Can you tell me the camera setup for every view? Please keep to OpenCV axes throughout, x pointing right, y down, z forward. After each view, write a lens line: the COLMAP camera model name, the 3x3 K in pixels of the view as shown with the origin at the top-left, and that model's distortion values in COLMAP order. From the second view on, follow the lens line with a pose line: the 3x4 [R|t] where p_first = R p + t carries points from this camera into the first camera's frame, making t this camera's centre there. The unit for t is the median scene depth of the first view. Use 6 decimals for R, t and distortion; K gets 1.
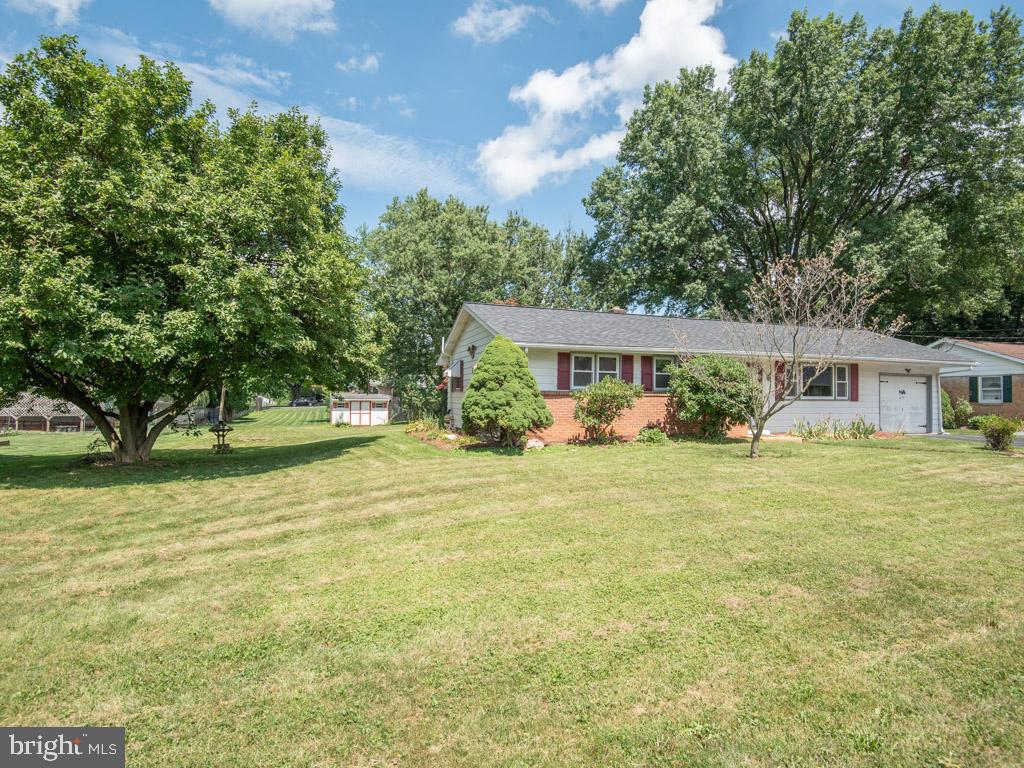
lens RADIAL K [[535.4, 0, 516.2], [0, 535.4, 379.4], [0, 0, 1]] dist [-0.002533, -0.024043]
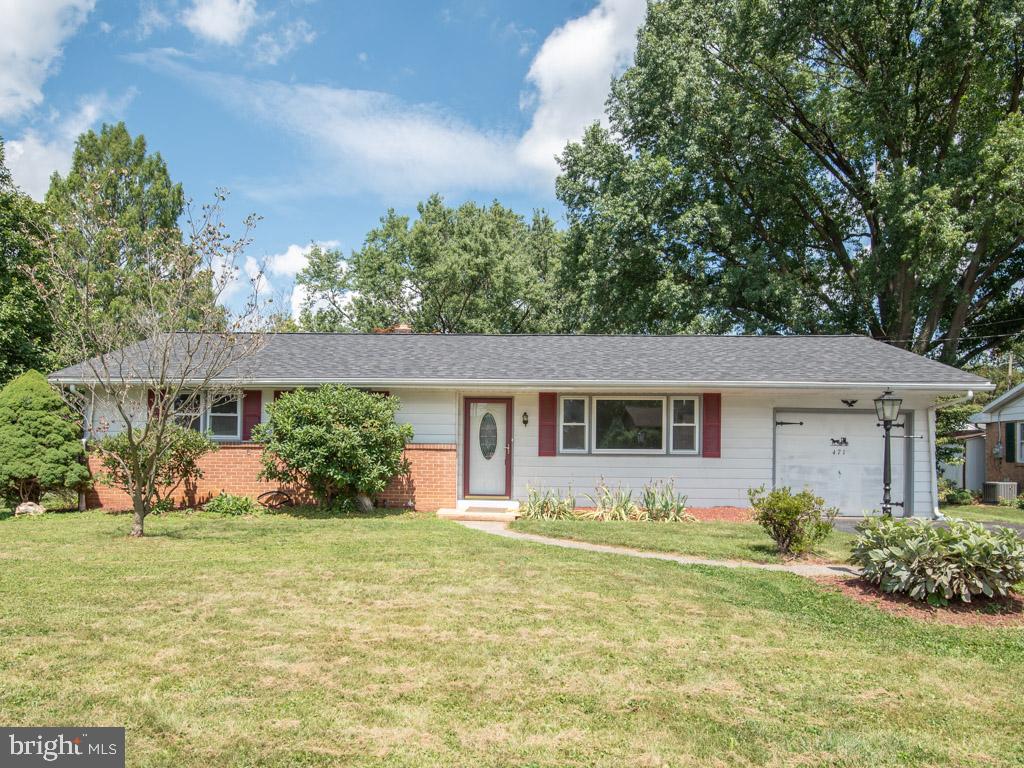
lens RADIAL K [[673.9, 0, 486.3], [0, 673.9, 444.1], [0, 0, 1]] dist [-0.000887, -0.029942]
pose [[0.937083, -0.006825, -0.349041, 0.629147], [0.010390, 0.999911, 0.008340, 0.016856], [0.348953, -0.011442, 0.937070, 0.207317]]
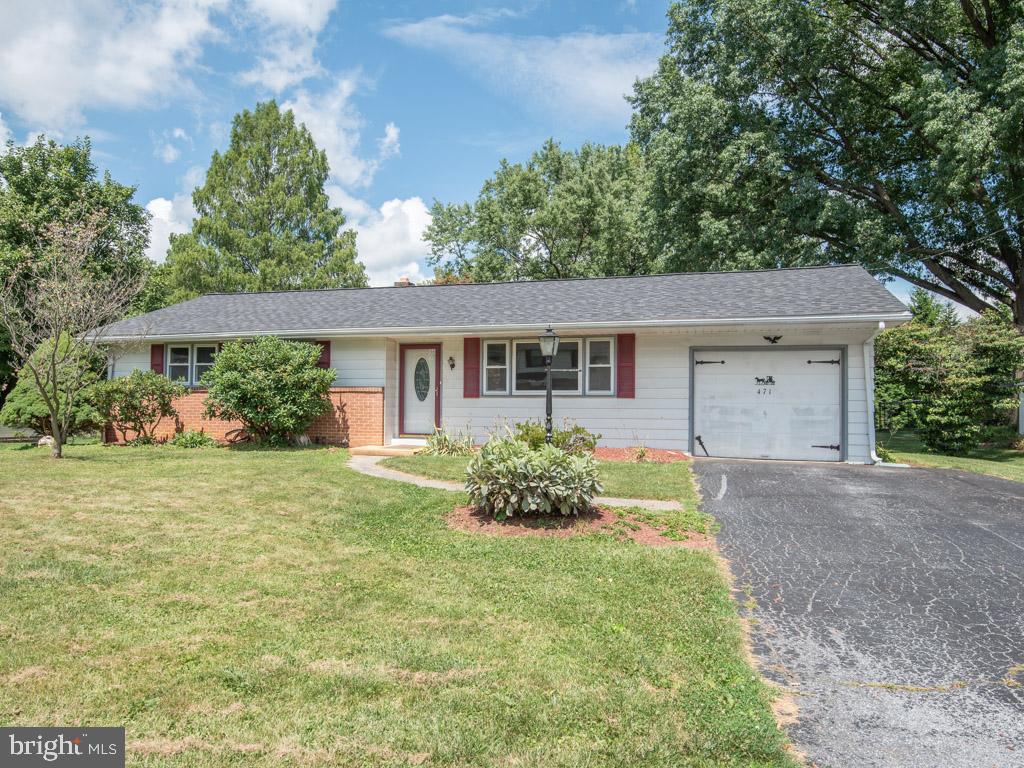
lens RADIAL K [[716.0, 0, 512.0], [0, 716.0, 384.0], [0, 0, 1]] dist [-0.000066, -0.000264]
pose [[0.814915, -0.022170, -0.579156, 0.940730], [0.019630, 0.999751, -0.010649, 0.030292], [0.579247, -0.002691, 0.815147, 0.271115]]
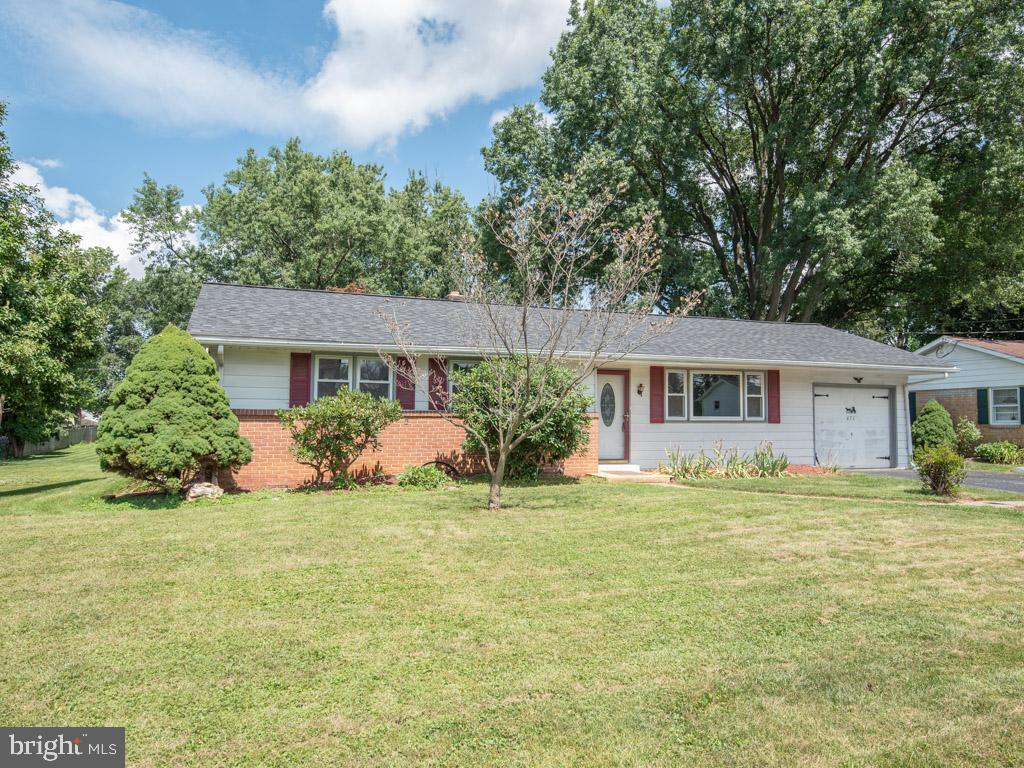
lens RADIAL K [[696.3, 0, 513.7], [0, 696.3, 385.6], [0, 0, 1]] dist [0.005898, -0.003393]
pose [[0.999347, -0.004048, 0.035900, 0.243066], [0.004706, 0.999822, -0.018266, 0.006132], [-0.035820, 0.018423, 0.999188, 0.080883]]
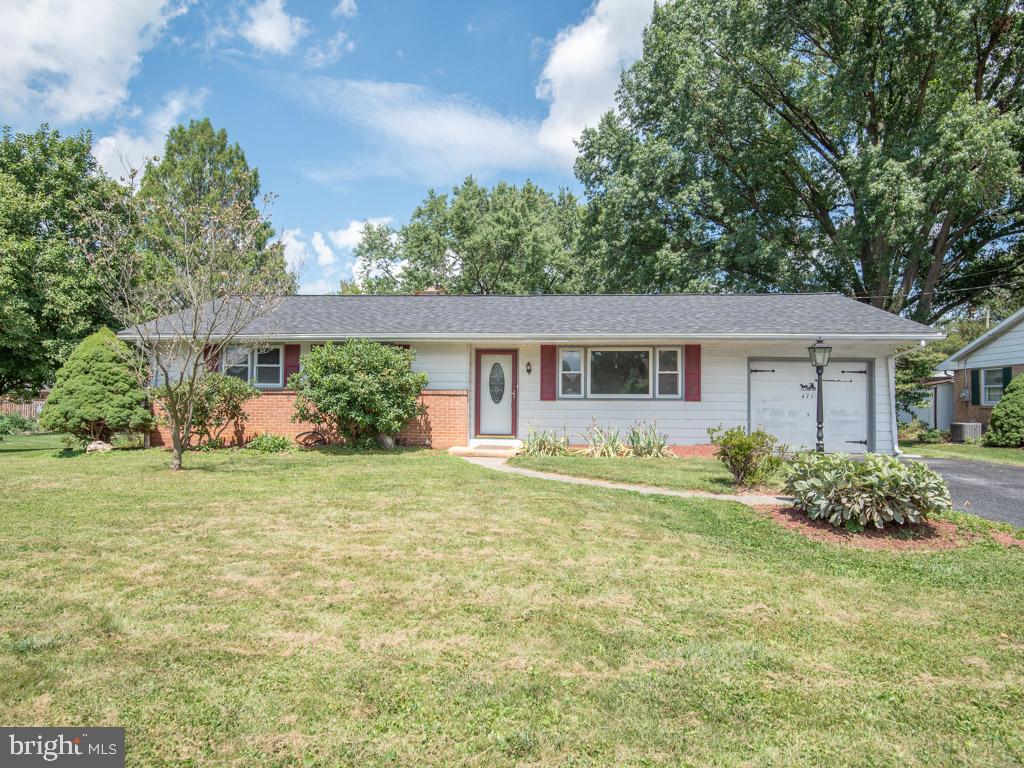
lens RADIAL K [[587.6, 0, 512.0], [0, 587.6, 384.0], [0, 0, 1]] dist [0.002783, -0.028986]
pose [[0.926113, -0.015235, -0.376940, 0.668254], [0.014161, 0.999884, -0.005620, 0.019671], [0.376982, -0.000133, 0.926221, 0.223197]]
